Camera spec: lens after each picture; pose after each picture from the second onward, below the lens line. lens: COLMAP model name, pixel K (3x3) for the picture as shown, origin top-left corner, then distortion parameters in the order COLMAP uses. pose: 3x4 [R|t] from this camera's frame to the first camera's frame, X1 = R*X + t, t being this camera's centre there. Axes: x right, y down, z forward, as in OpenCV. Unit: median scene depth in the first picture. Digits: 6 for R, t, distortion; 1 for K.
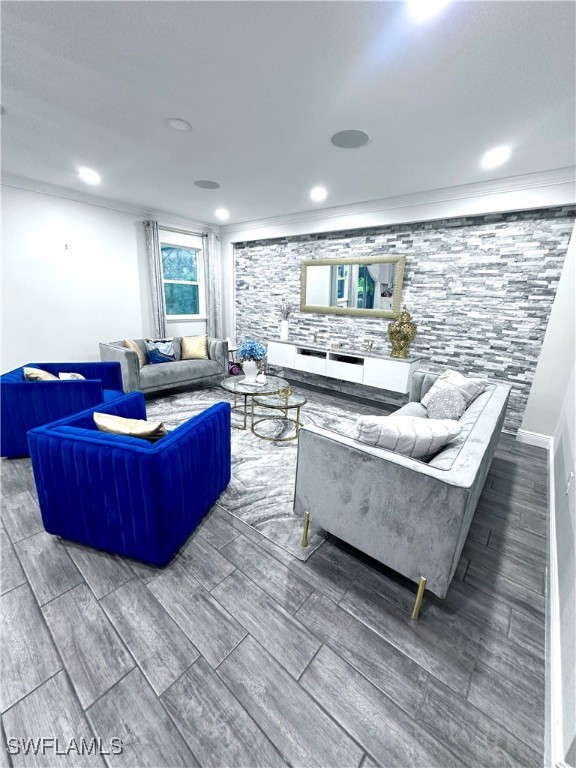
lens RADIAL K [[305.1, 0, 292.4], [0, 305.1, 382.7], [0, 0, 1]] dist [0.002788, 0.000492]
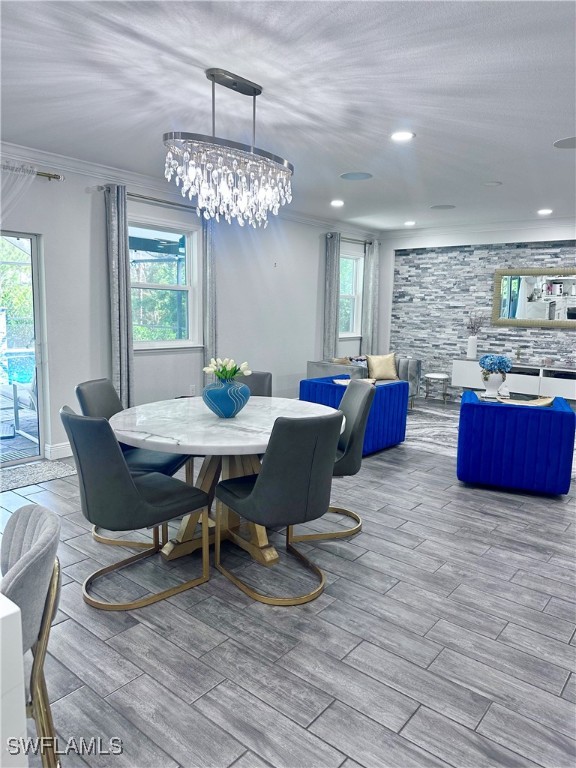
lens RADIAL K [[536.0, 0, 294.6], [0, 536.0, 377.7], [0, 0, 1]] dist [0.006965, -0.012454]
pose [[0.999790, -0.020488, -0.000401, -0.557243], [0.020232, 0.990028, -0.139413, 0.120510], [0.003253, 0.139376, 0.990234, -0.515991]]
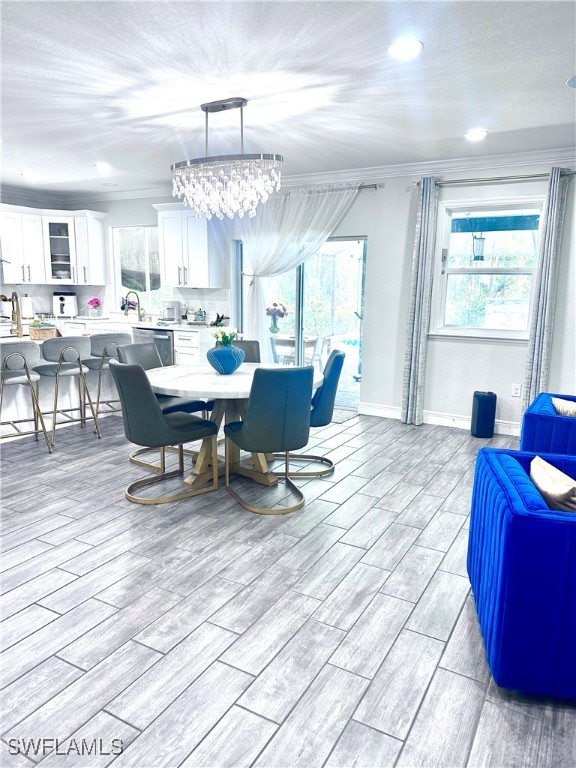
lens RADIAL K [[536.0, 0, 293.2], [0, 536.0, 384.0], [0, 0, 1]] dist [0.006965, -0.012454]
pose [[0.180167, 0.136330, -0.974143, 0.158489], [-0.275980, 0.957576, 0.082969, -0.002005], [0.944126, 0.253896, 0.210148, 0.045120]]
